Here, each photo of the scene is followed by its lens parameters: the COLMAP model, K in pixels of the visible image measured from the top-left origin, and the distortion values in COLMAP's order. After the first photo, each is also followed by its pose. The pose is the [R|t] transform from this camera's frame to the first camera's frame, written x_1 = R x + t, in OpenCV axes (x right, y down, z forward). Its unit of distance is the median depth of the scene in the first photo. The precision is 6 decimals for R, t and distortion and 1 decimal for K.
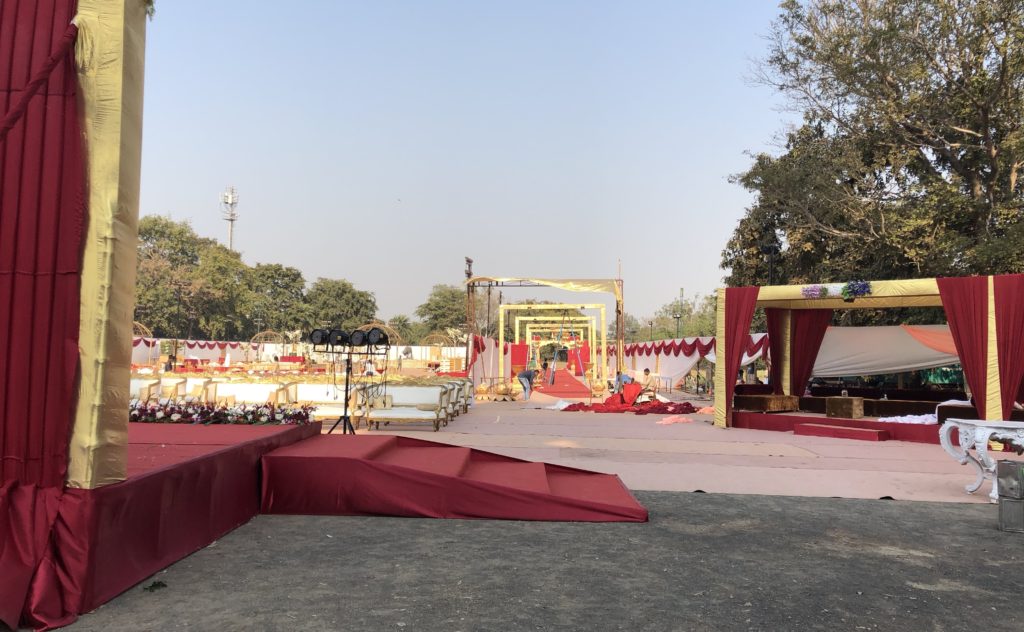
lens RADIAL K [[822.5, 0, 512.0], [0, 822.5, 316.0], [0, 0, 1]] dist [0.041548, 0.001434]
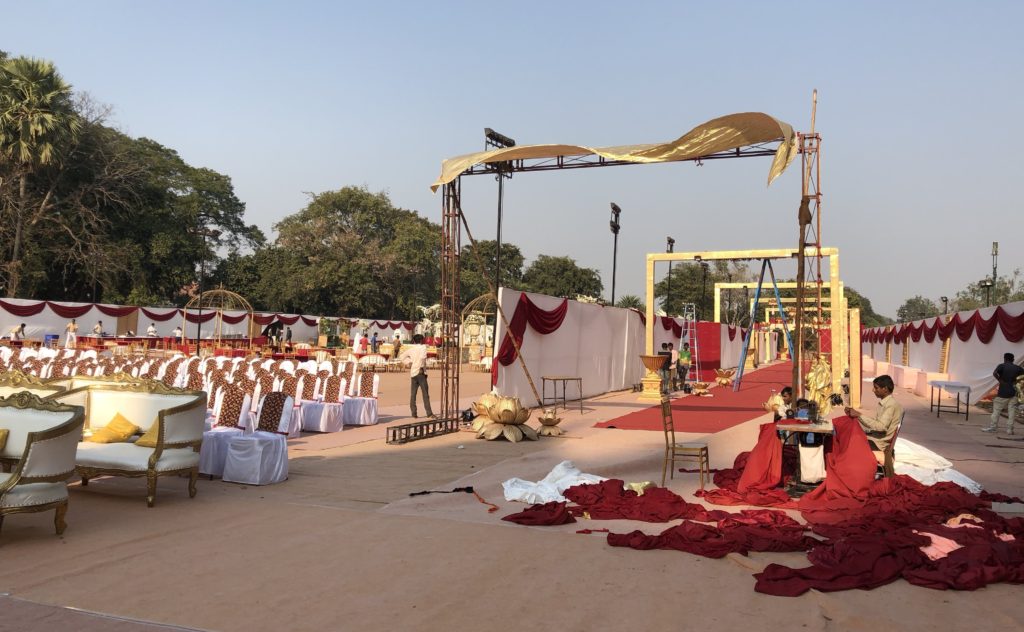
lens RADIAL K [[822.5, 0, 512.0], [0, 822.5, 316.0], [0, 0, 1]] dist [0.041548, 0.001434]
pose [[0.948964, 0.004274, -0.315355, 0.035081], [0.000799, 0.999872, 0.015956, 0.009765], [0.315383, -0.015394, 0.948840, 0.173926]]
